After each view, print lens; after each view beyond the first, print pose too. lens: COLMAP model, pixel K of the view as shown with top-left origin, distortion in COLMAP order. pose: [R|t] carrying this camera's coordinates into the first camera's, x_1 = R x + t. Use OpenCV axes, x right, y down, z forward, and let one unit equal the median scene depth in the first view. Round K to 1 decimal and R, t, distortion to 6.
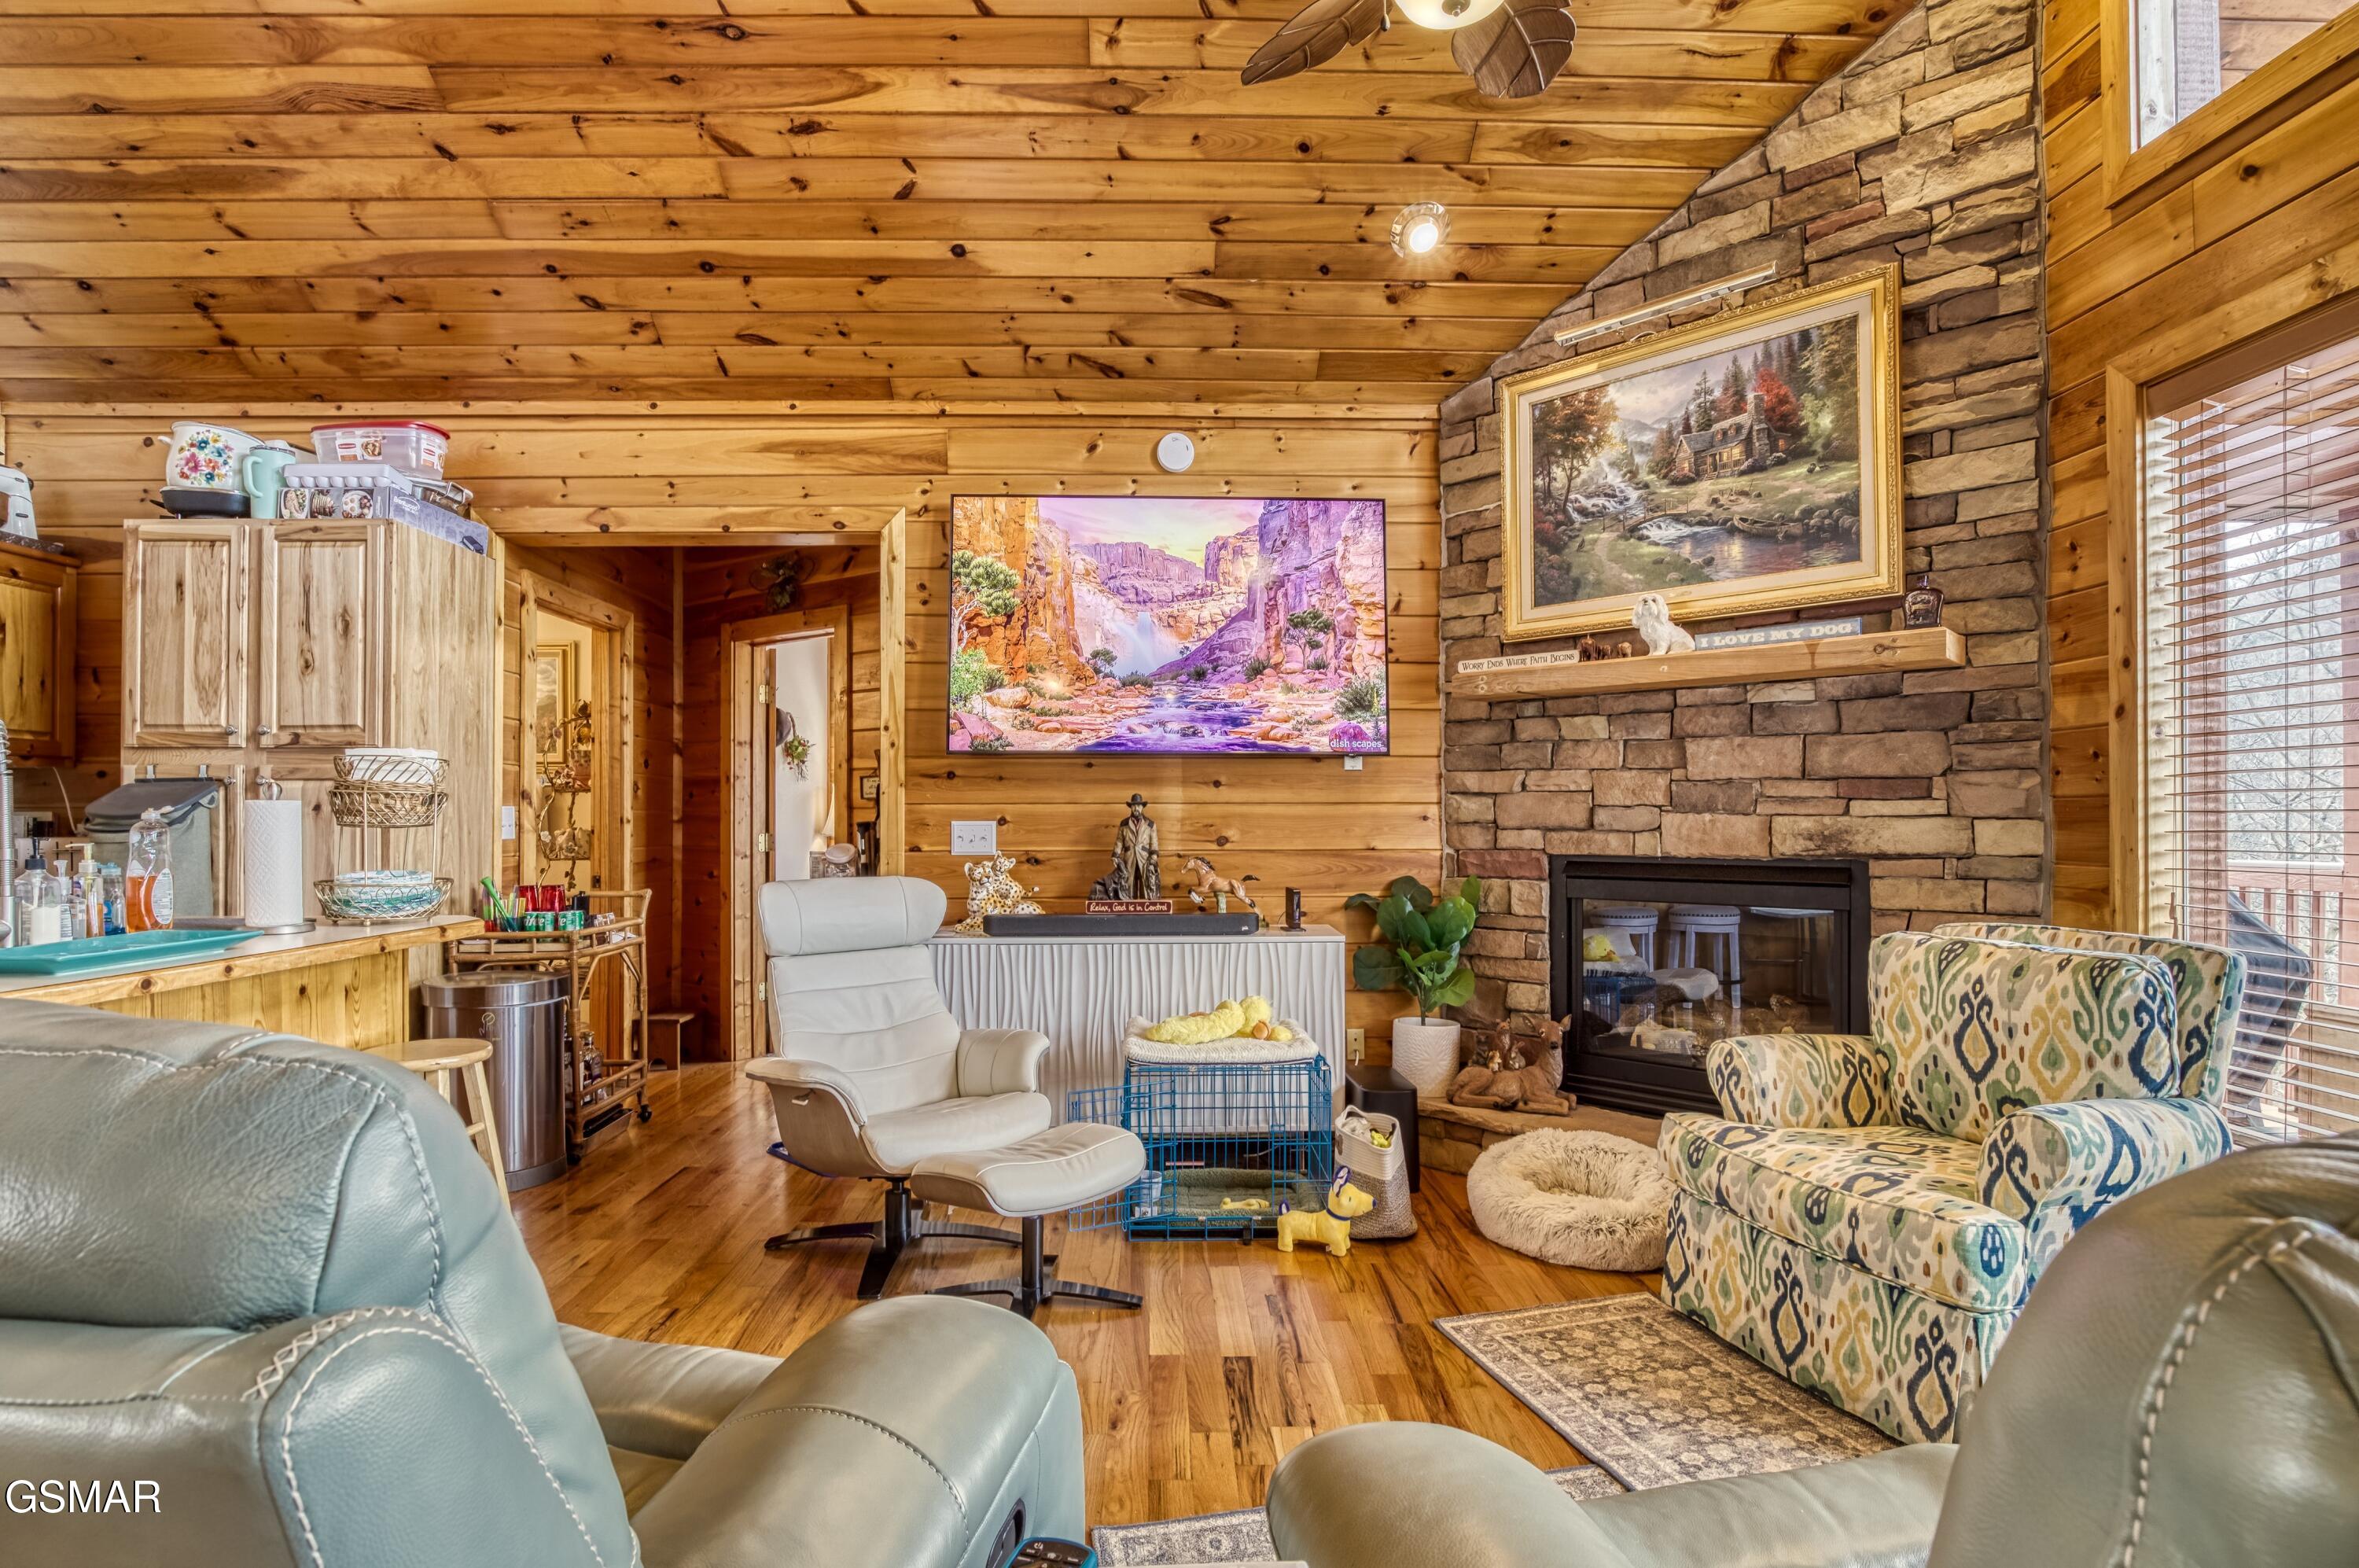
lens RADIAL K [[1174.6, 0, 1185.7], [0, 1174.6, 812.3], [0, 0, 1]] dist [-0.022498, 0.000968]
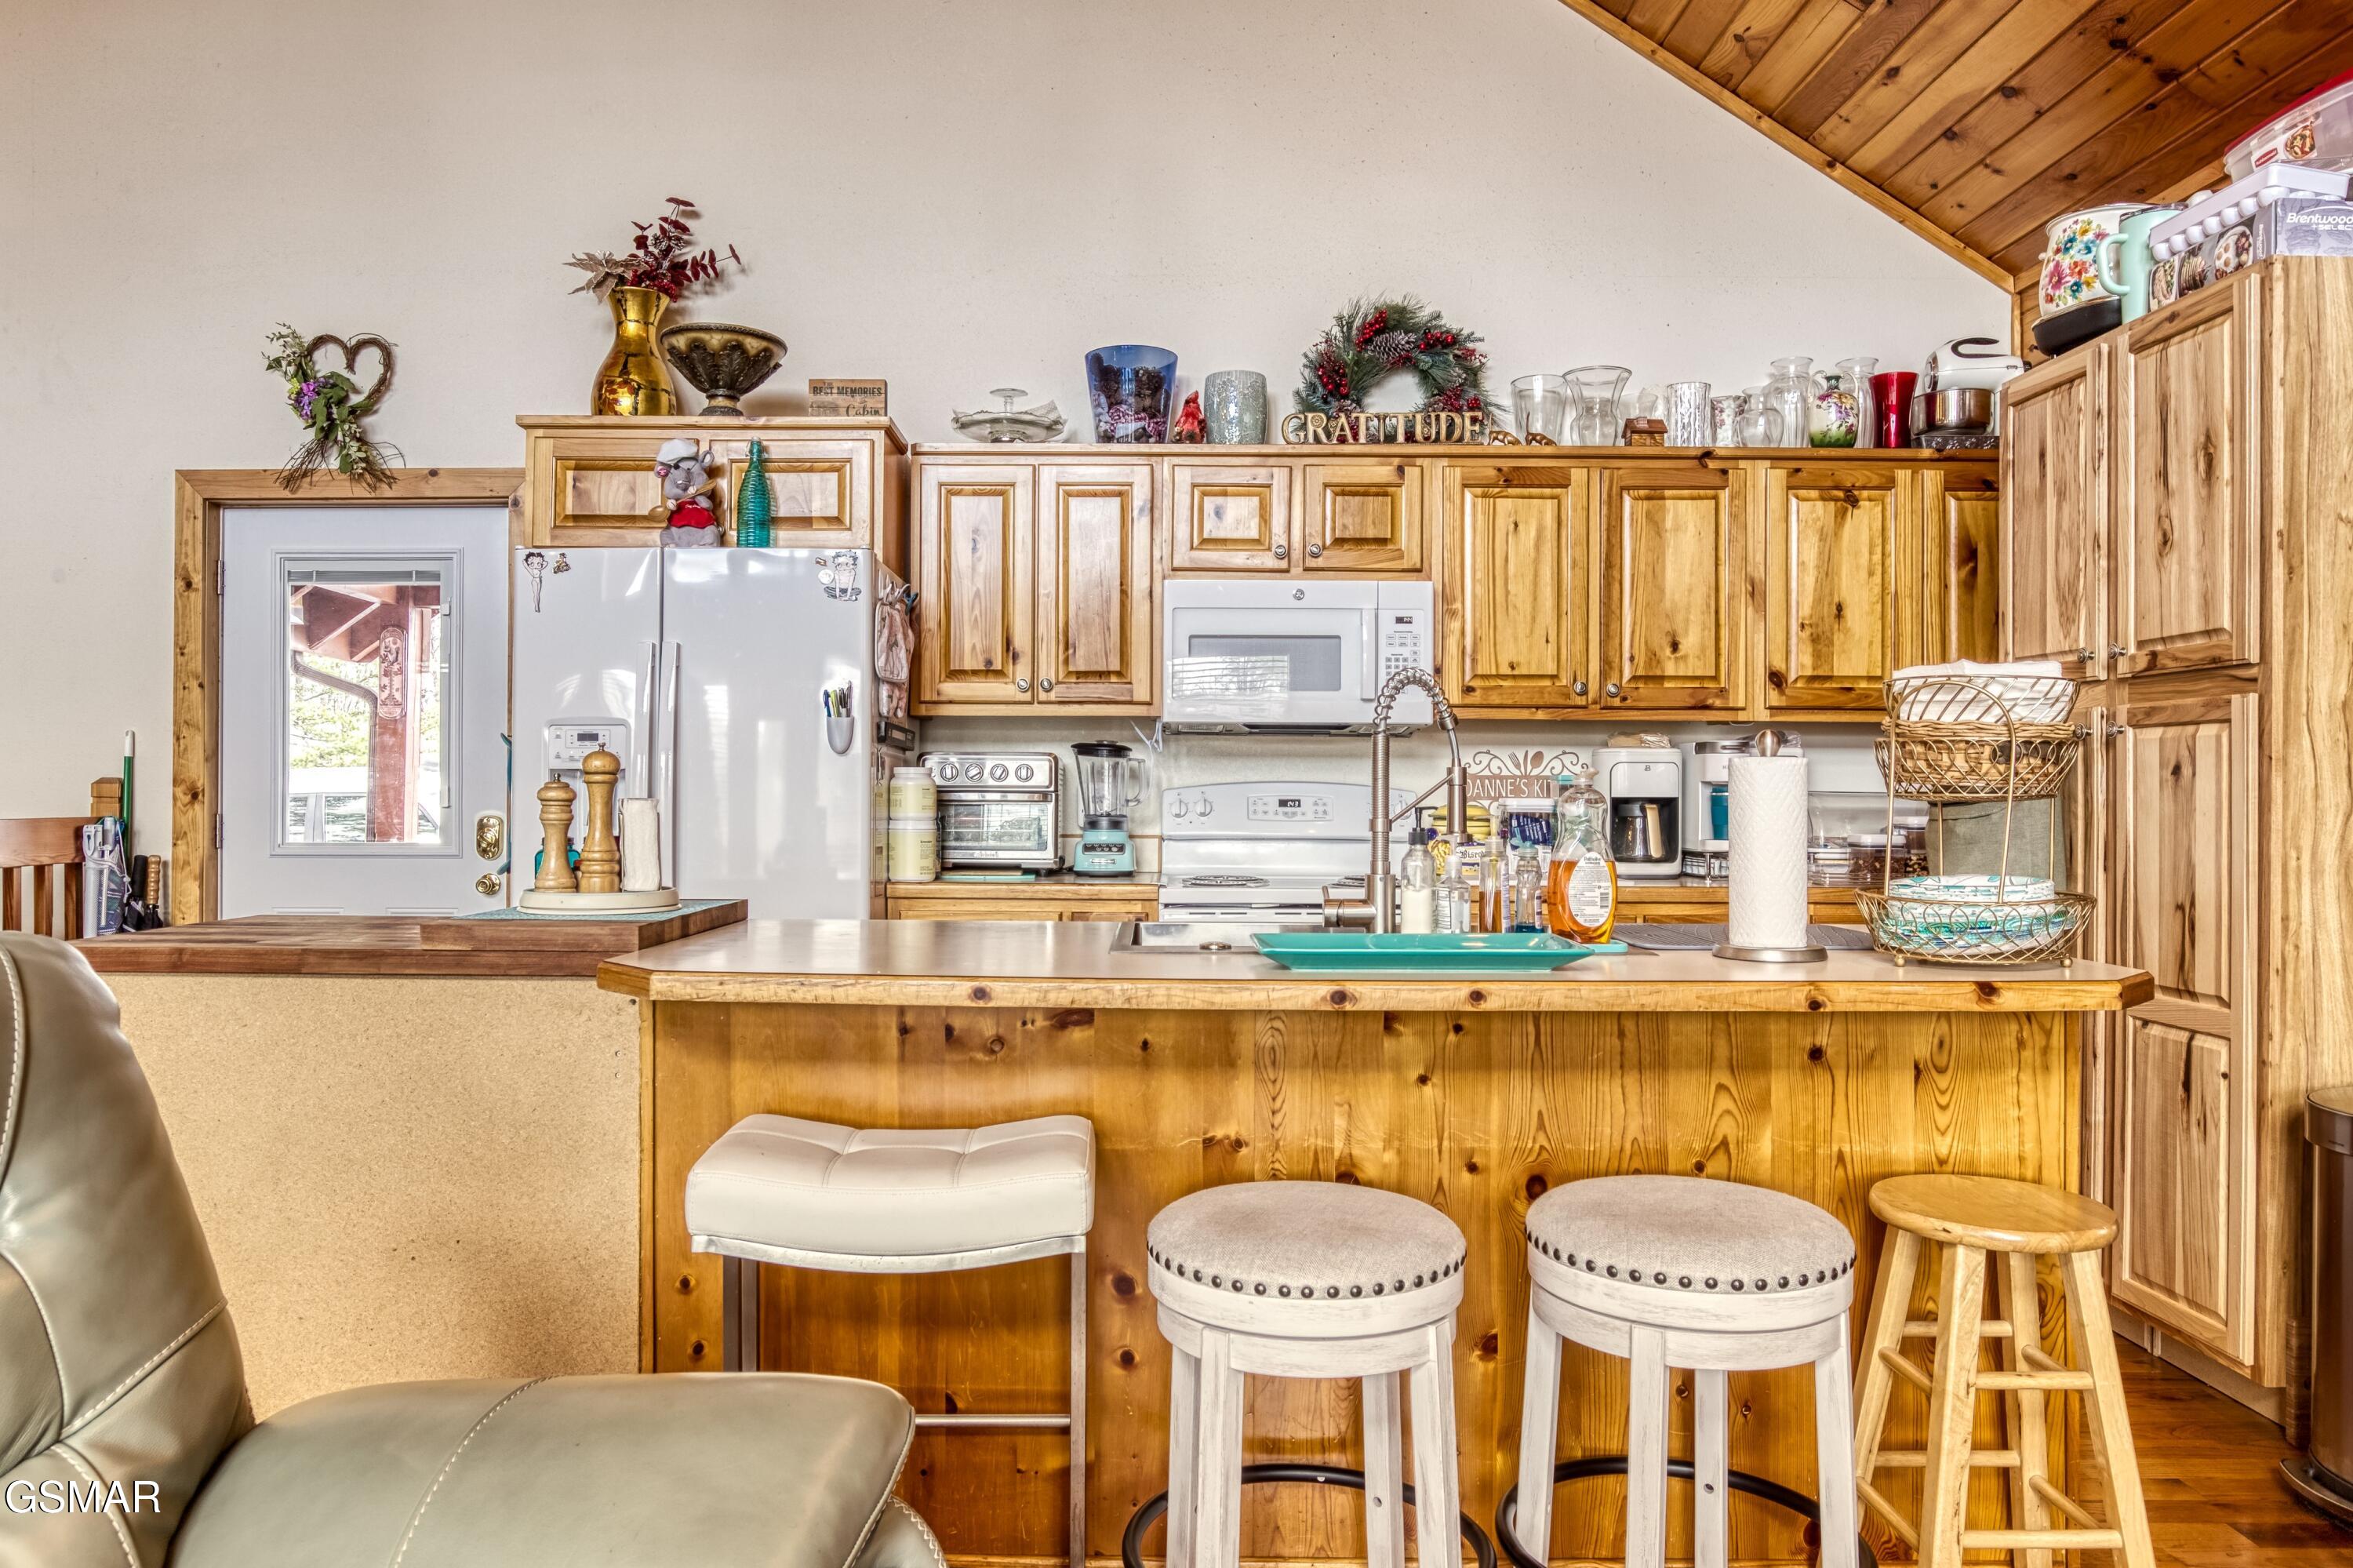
lens RADIAL K [[1498.0, 0, 1116.8], [0, 1498.0, 787.9], [0, 0, 1]] dist [-0.009045, -0.001940]
pose [[-0.029589, -0.000982, -0.999562, 0.053838], [0.002628, 0.999996, -0.001061, 0.005008], [0.999559, -0.002659, -0.029587, 0.463774]]
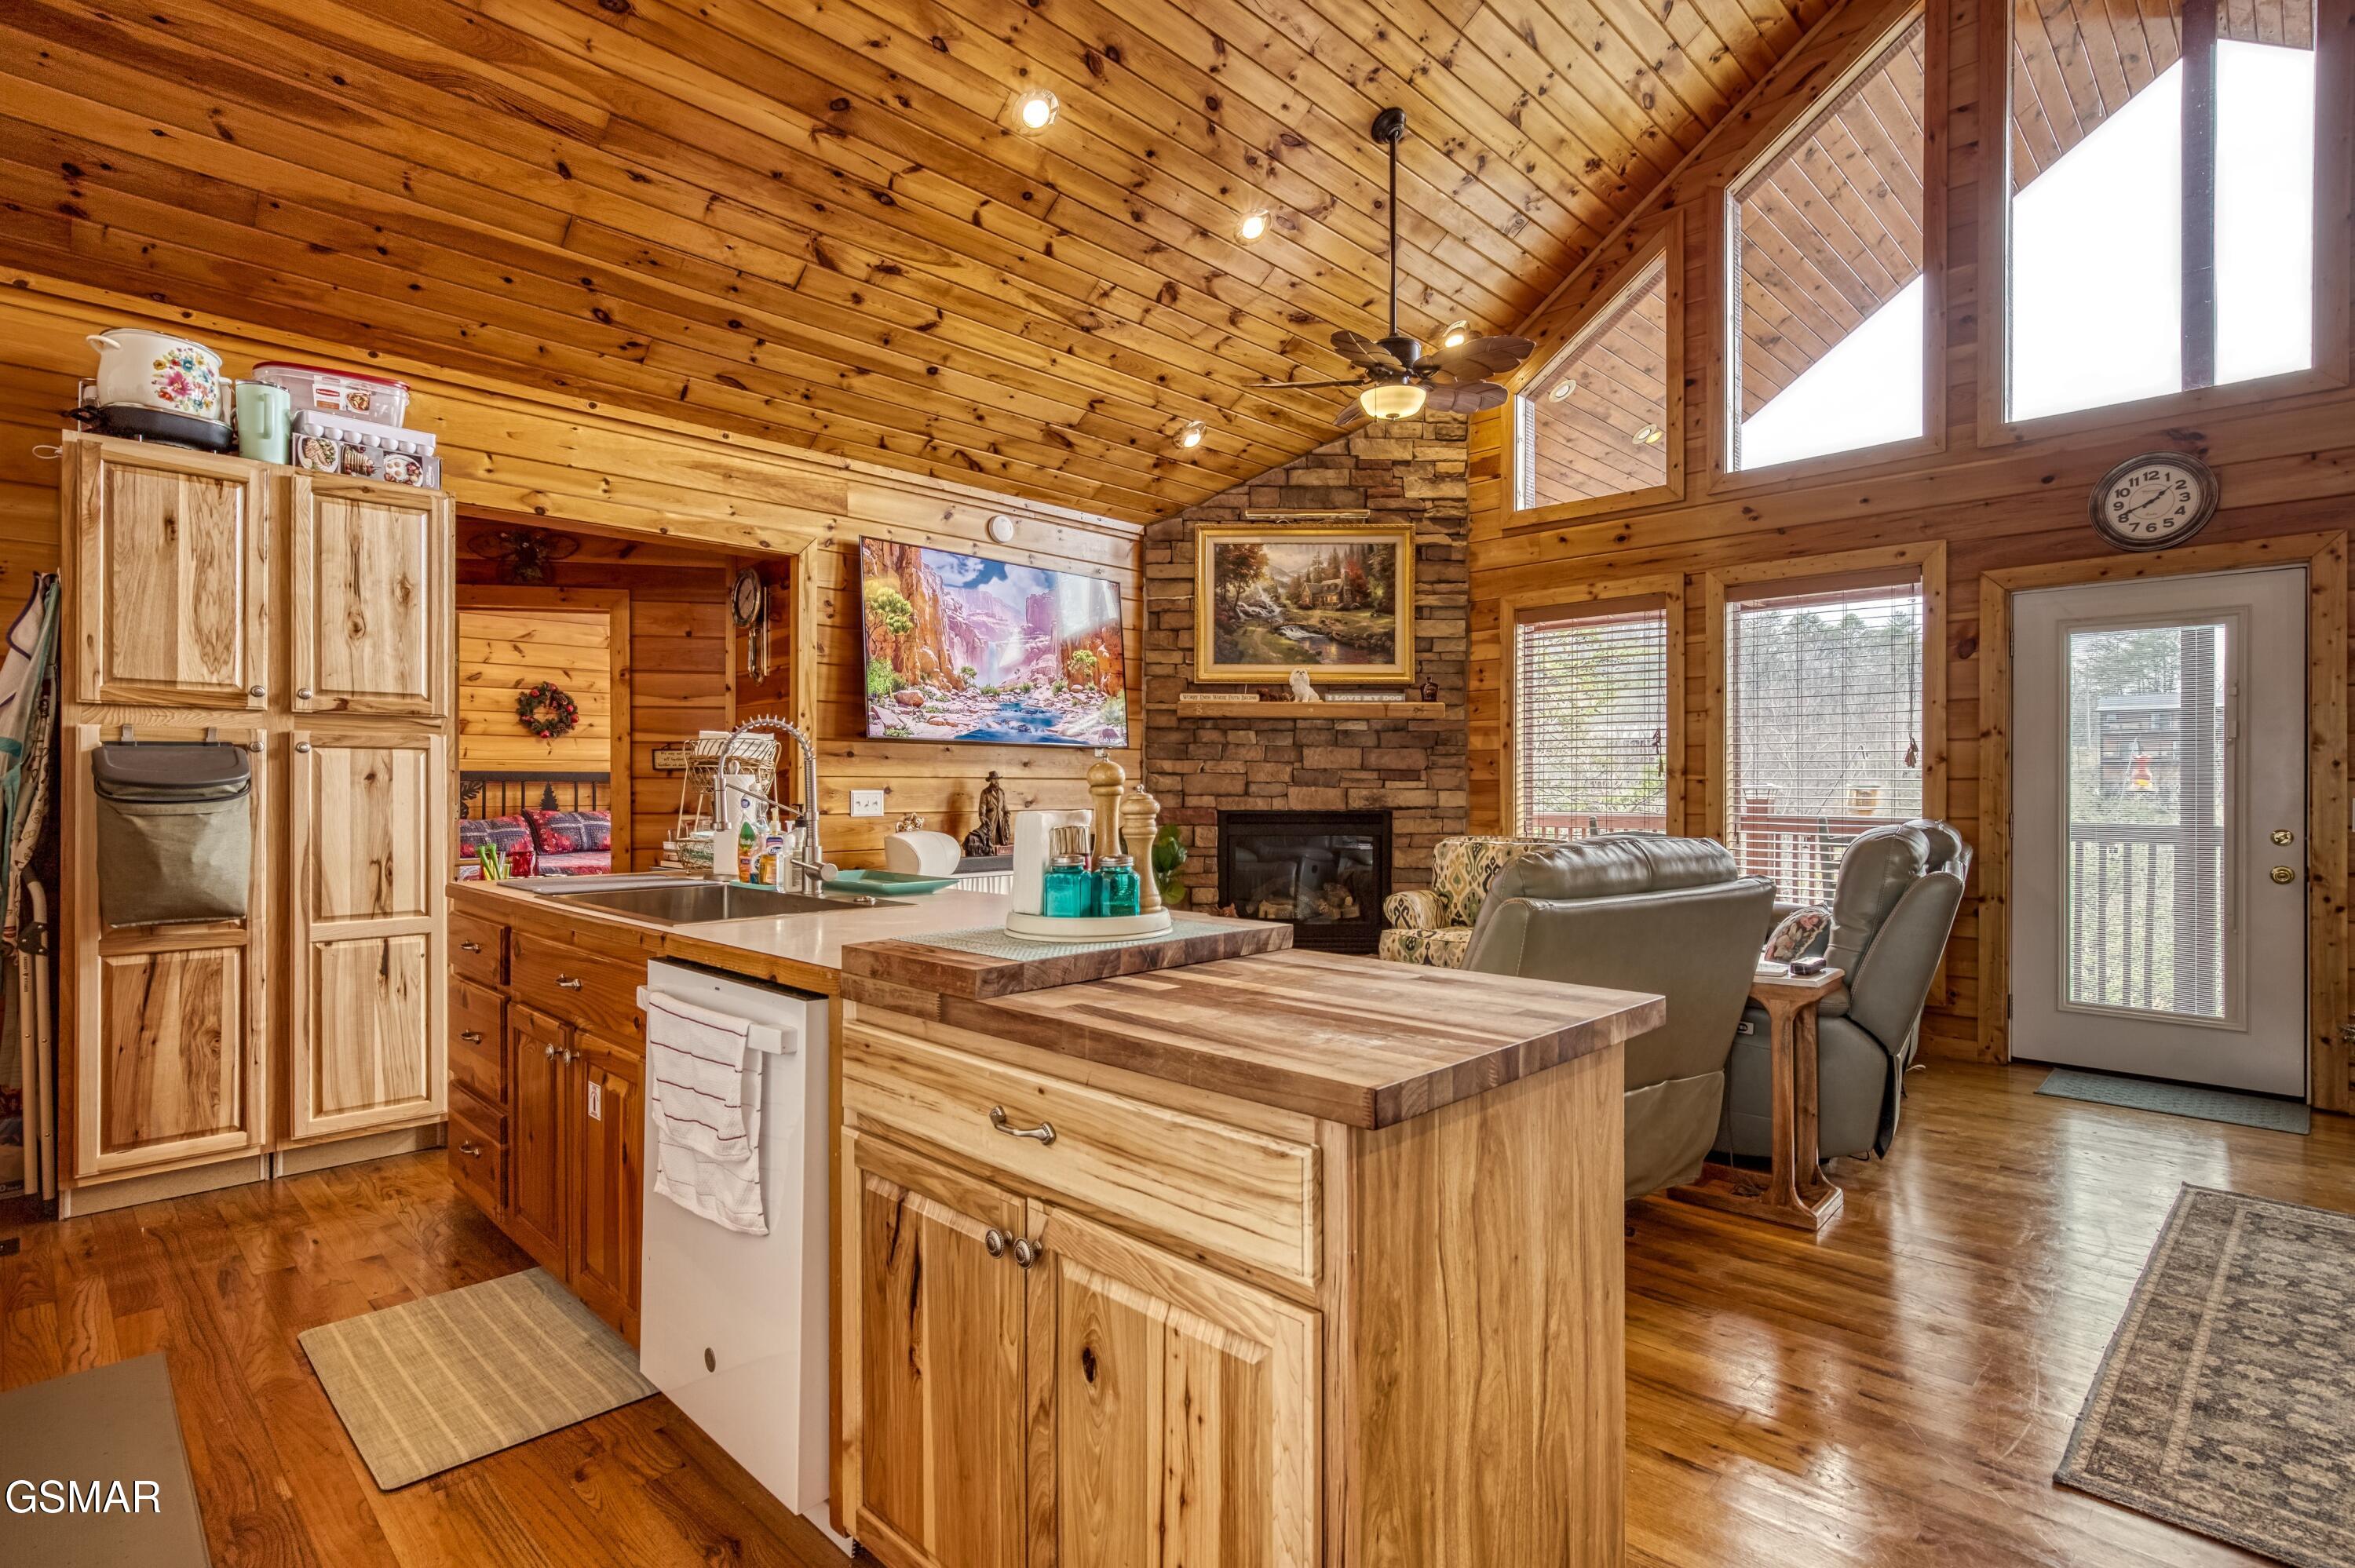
lens RADIAL K [[1132.2, 0, 1177.5], [0, 1132.2, 784.0], [0, 0, 1]] dist [0.002433, 0.000343]
pose [[0.725349, 0.004660, 0.688366, -0.911805], [-0.007134, 0.999974, 0.000747, -0.003157], [-0.688344, -0.005453, 0.725363, -0.157552]]
